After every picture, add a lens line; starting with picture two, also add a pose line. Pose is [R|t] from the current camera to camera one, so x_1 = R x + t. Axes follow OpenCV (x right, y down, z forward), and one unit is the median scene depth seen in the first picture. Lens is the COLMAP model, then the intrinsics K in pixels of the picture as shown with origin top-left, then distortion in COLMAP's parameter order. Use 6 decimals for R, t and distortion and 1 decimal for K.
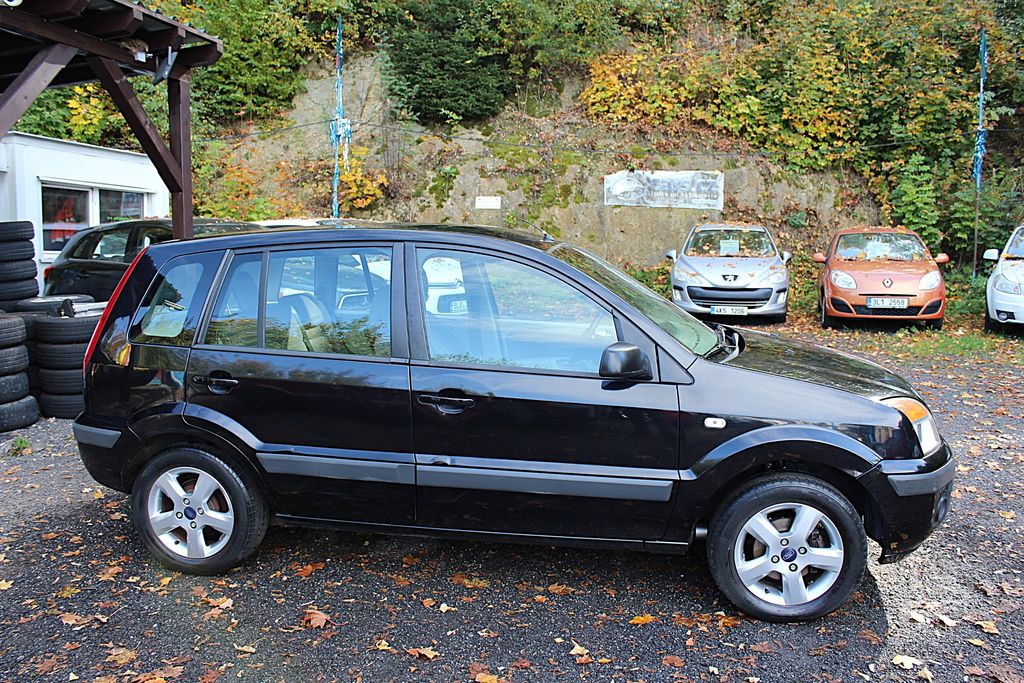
lens RADIAL K [[858.2, 0, 514.7], [0, 858.2, 340.2], [0, 0, 1]] dist [-0.172502, 0.163819]
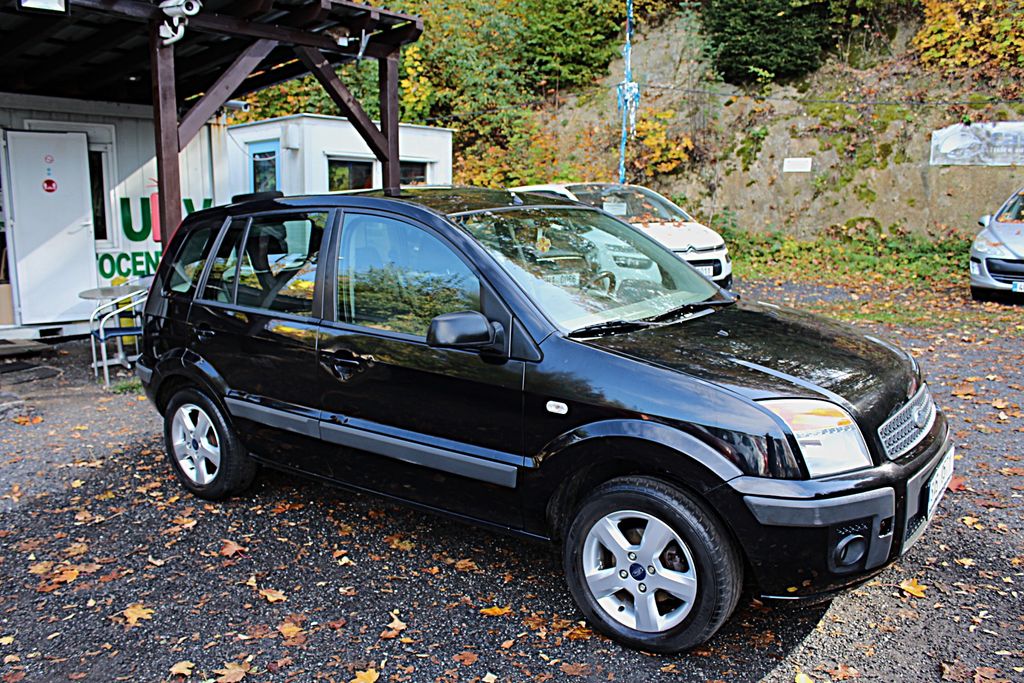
lens RADIAL K [[858.2, 0, 514.7], [0, 858.2, 340.2], [0, 0, 1]] dist [-0.172502, 0.163819]
pose [[0.892241, 0.056289, -0.448037, 0.114156], [-0.038313, 0.998059, 0.049091, -0.002515], [0.449930, -0.026635, 0.892666, 0.035156]]
